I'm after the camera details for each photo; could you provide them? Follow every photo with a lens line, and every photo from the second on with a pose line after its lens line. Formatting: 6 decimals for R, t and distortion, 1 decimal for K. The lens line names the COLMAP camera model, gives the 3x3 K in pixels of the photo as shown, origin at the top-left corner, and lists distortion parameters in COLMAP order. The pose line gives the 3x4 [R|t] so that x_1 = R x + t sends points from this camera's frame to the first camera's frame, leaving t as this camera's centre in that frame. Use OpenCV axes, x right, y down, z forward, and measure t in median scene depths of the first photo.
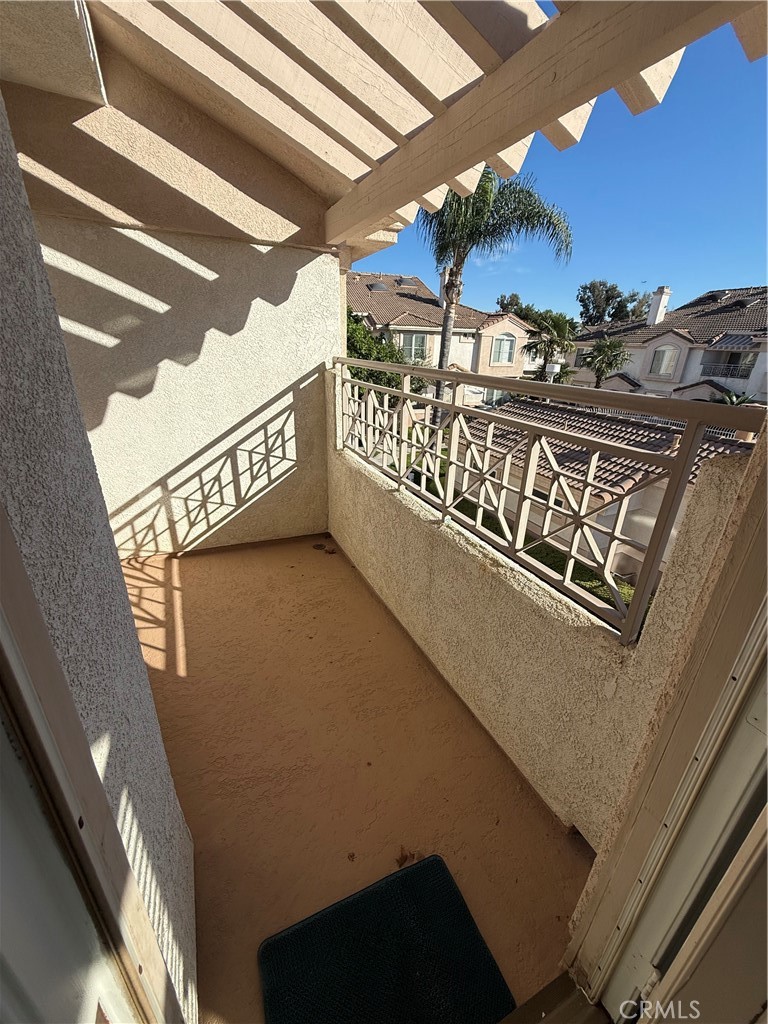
lens RADIAL K [[407.9, 0, 384.9], [0, 407.9, 512.3], [0, 0, 1]] dist [-0.000445, -0.000004]
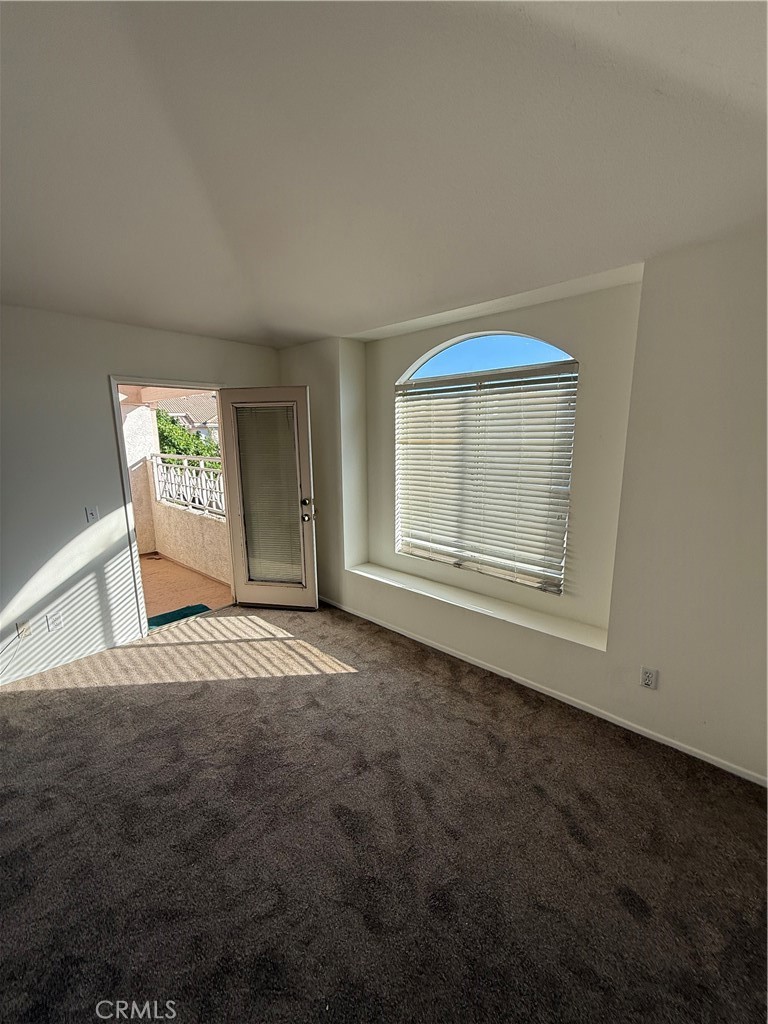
lens RADIAL K [[407.9, 0, 380.4], [0, 407.9, 512.5], [0, 0, 1]] dist [-0.000445, -0.000004]
pose [[0.925650, -0.103523, 0.363944, 0.147126], [0.174411, 0.970305, -0.167595, 0.401505], [-0.335787, 0.218610, 0.916219, -1.070726]]
